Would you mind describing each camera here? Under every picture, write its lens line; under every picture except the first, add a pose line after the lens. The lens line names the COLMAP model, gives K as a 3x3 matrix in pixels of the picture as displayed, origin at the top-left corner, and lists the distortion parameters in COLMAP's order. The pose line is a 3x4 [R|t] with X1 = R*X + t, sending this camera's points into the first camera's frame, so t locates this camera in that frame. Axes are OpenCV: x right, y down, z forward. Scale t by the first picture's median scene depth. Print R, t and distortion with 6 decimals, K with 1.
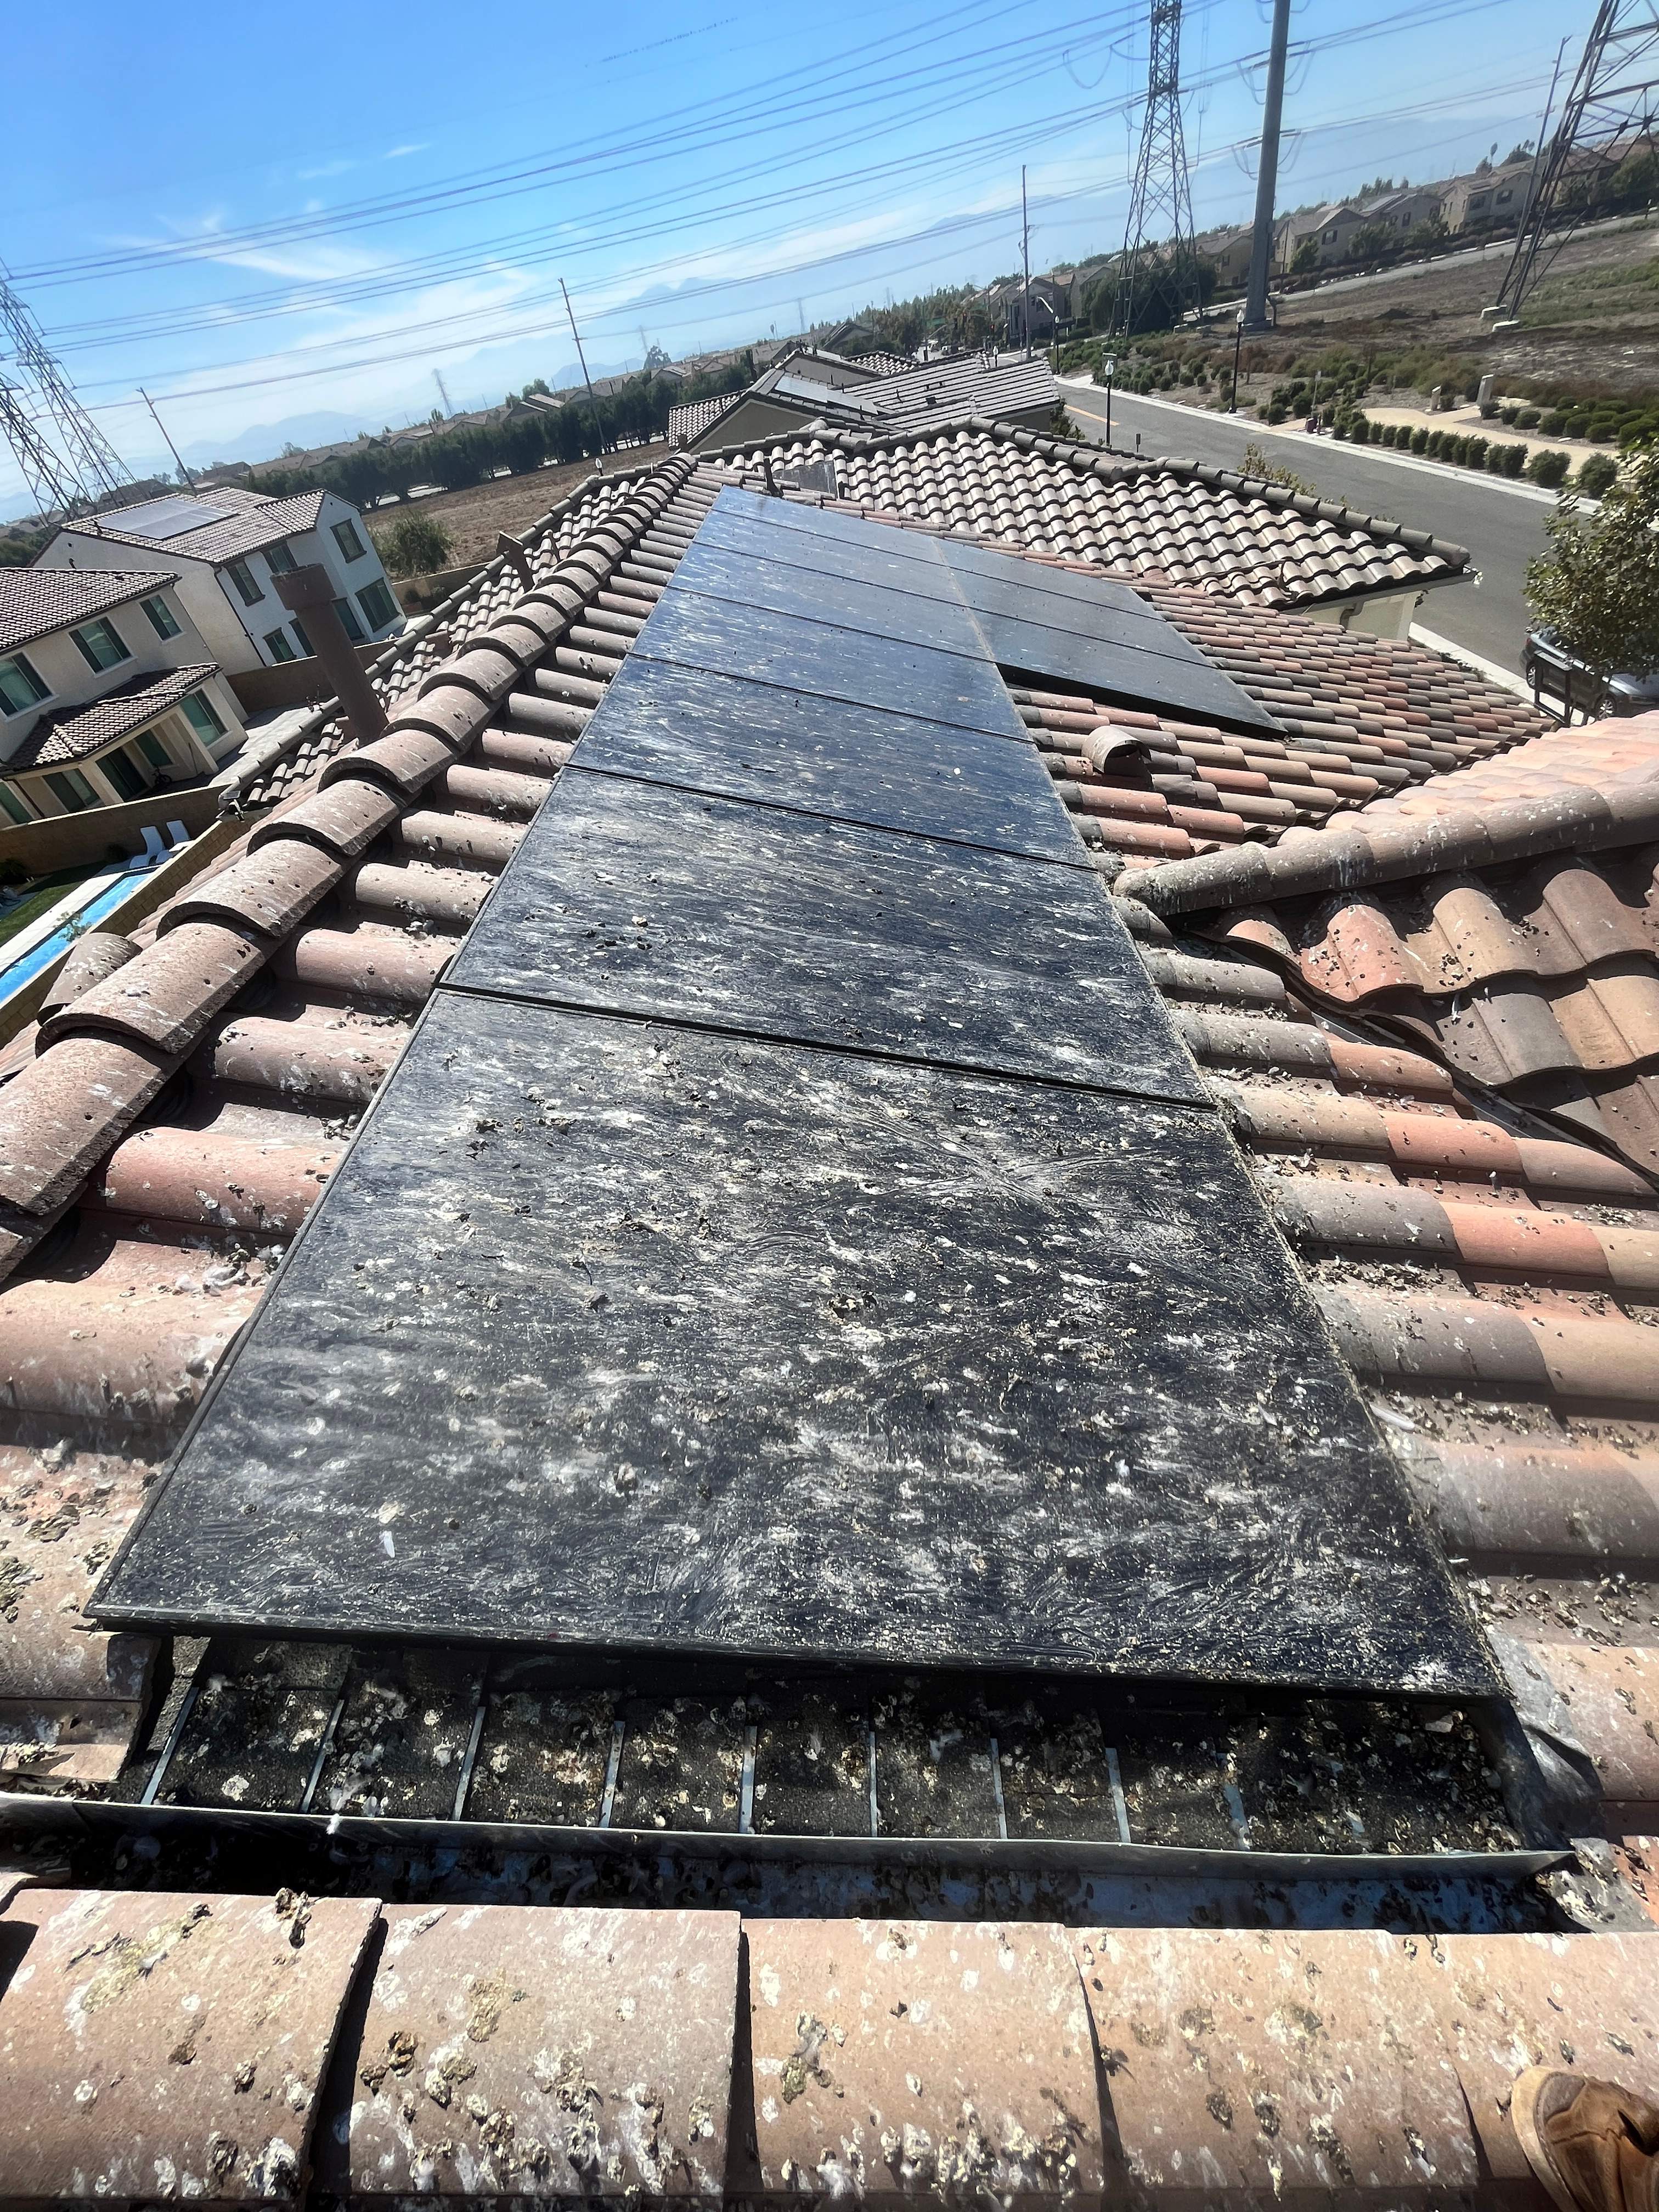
lens RADIAL K [[903.2, 0, 836.4], [0, 903.2, 1105.3], [0, 0, 1]] dist [-0.002596, -0.000221]
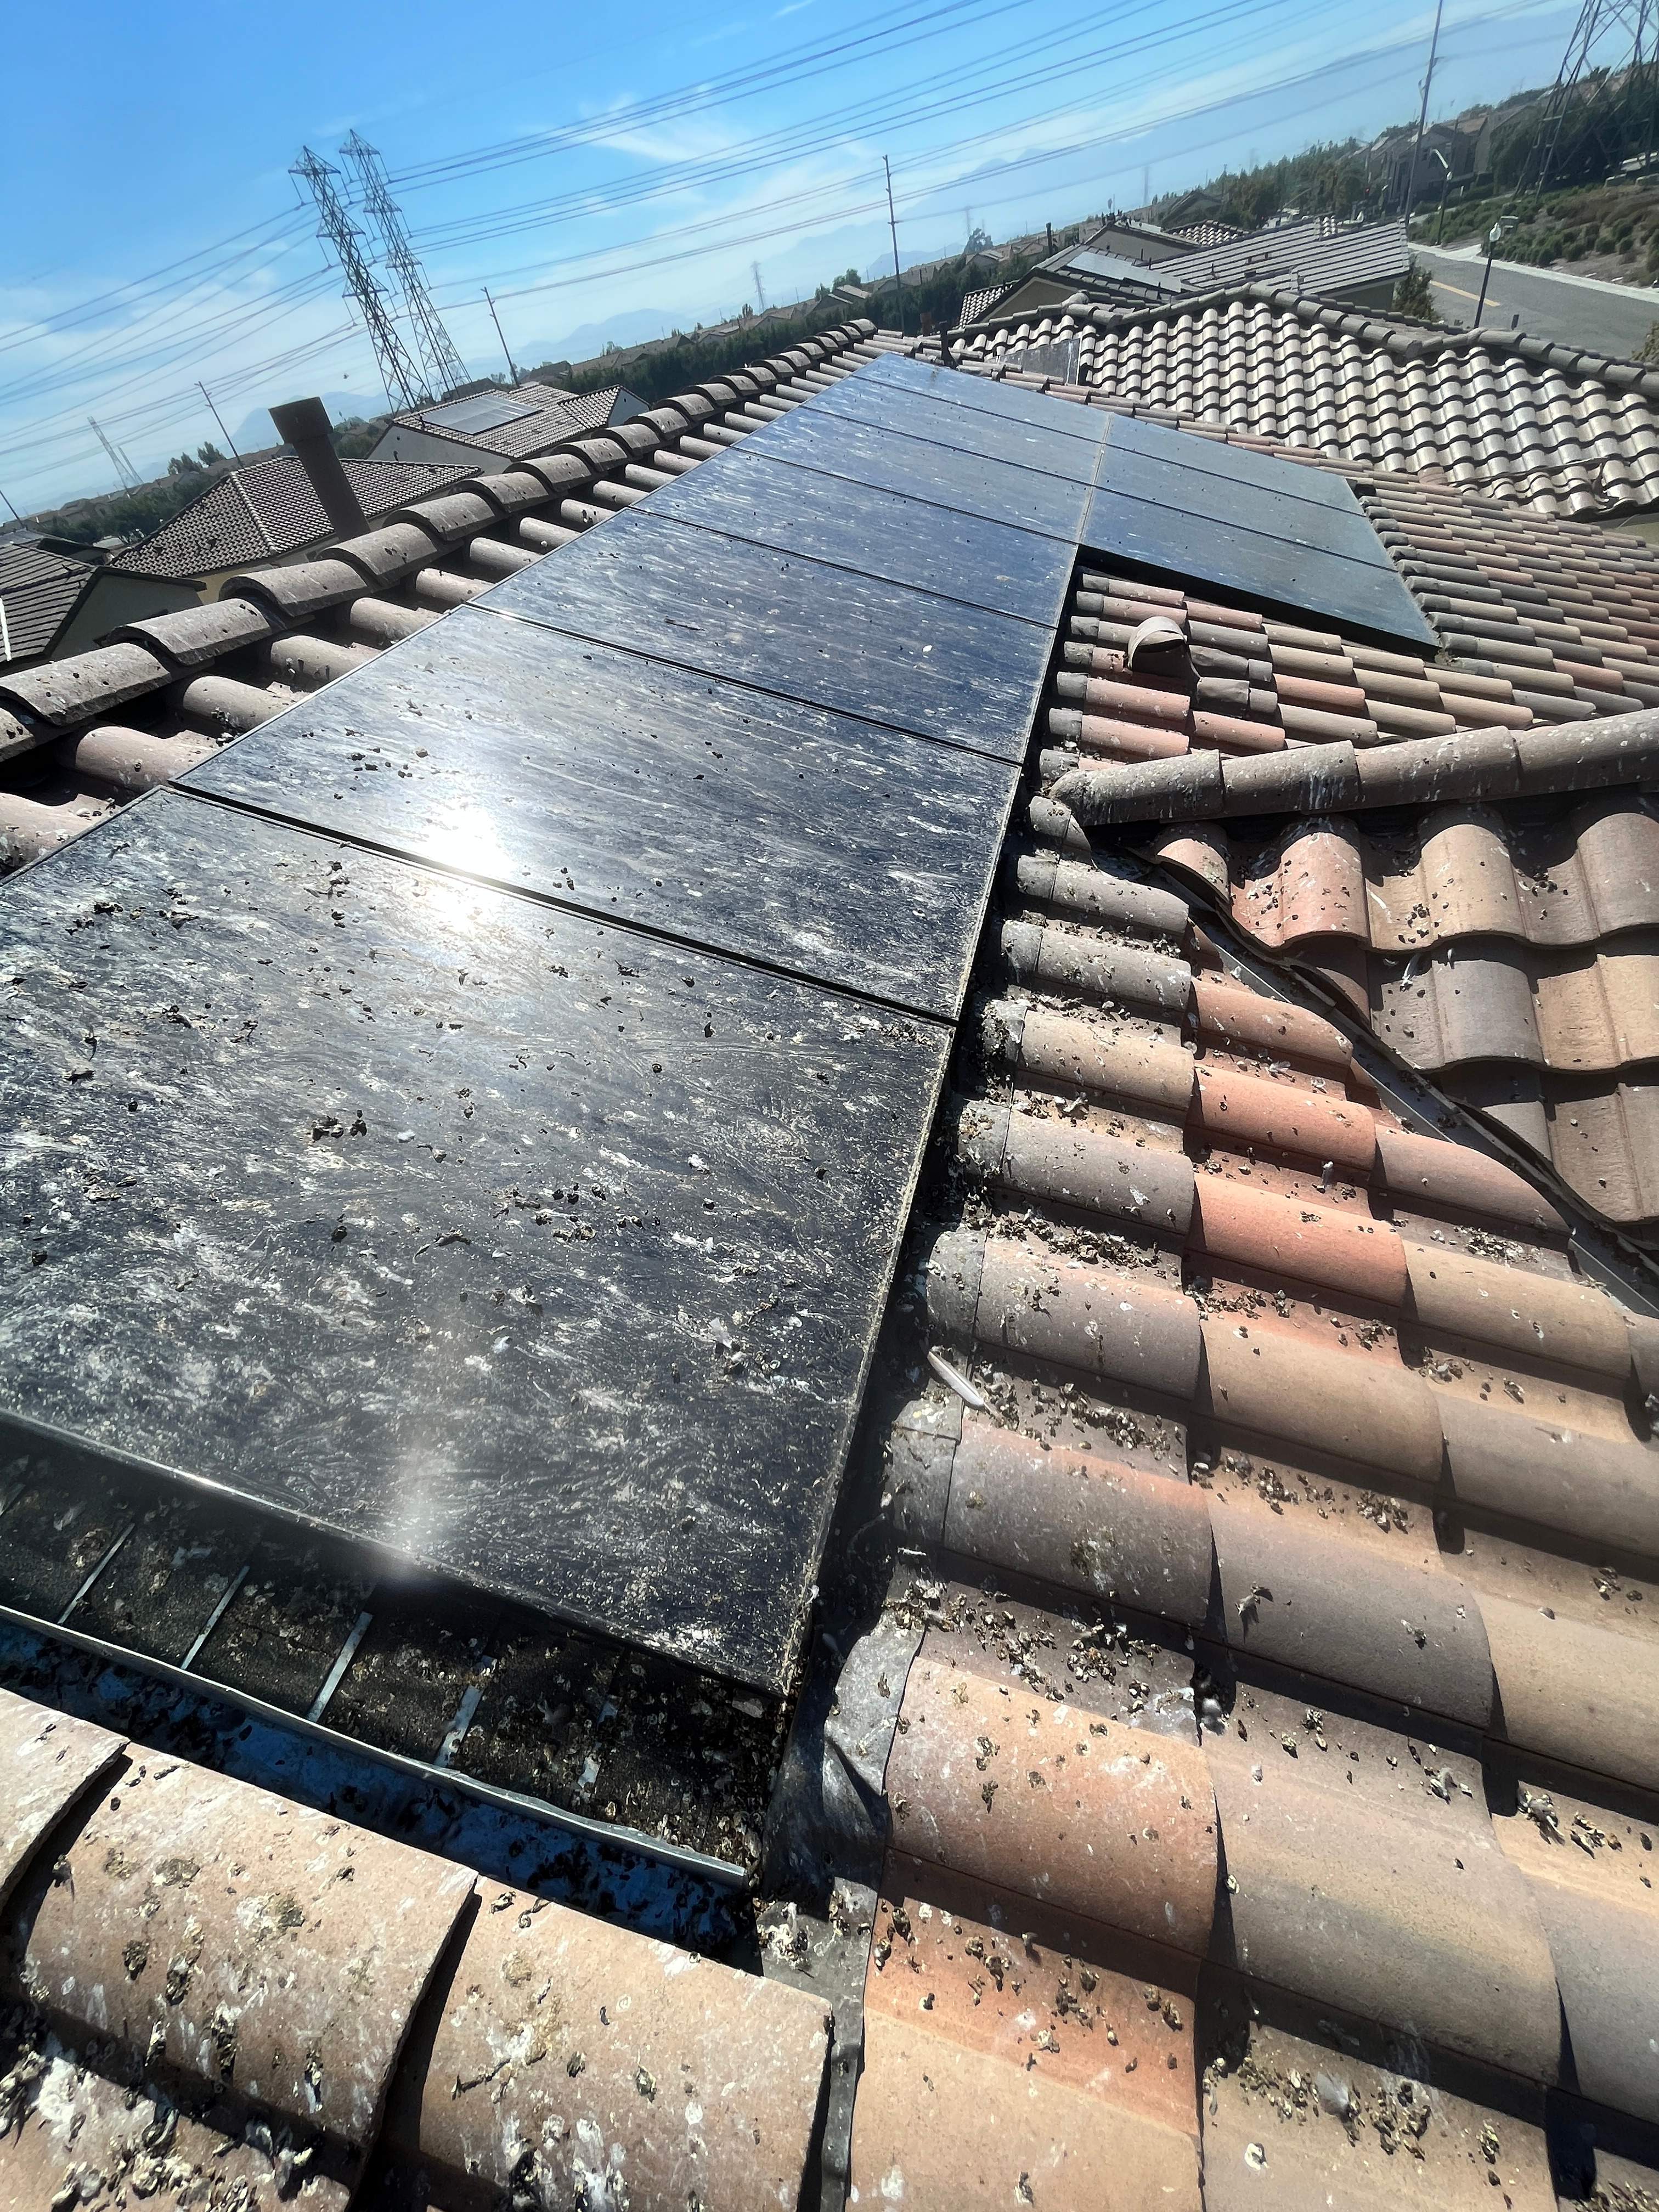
lens RADIAL K [[903.2, 0, 829.1], [0, 903.2, 1105.1], [0, 0, 1]] dist [-0.002596, -0.000221]
pose [[0.963152, 0.166131, -0.211514, 0.599873], [-0.150411, 0.984657, 0.088474, 0.025982], [0.222967, -0.053399, 0.973362, 0.152750]]
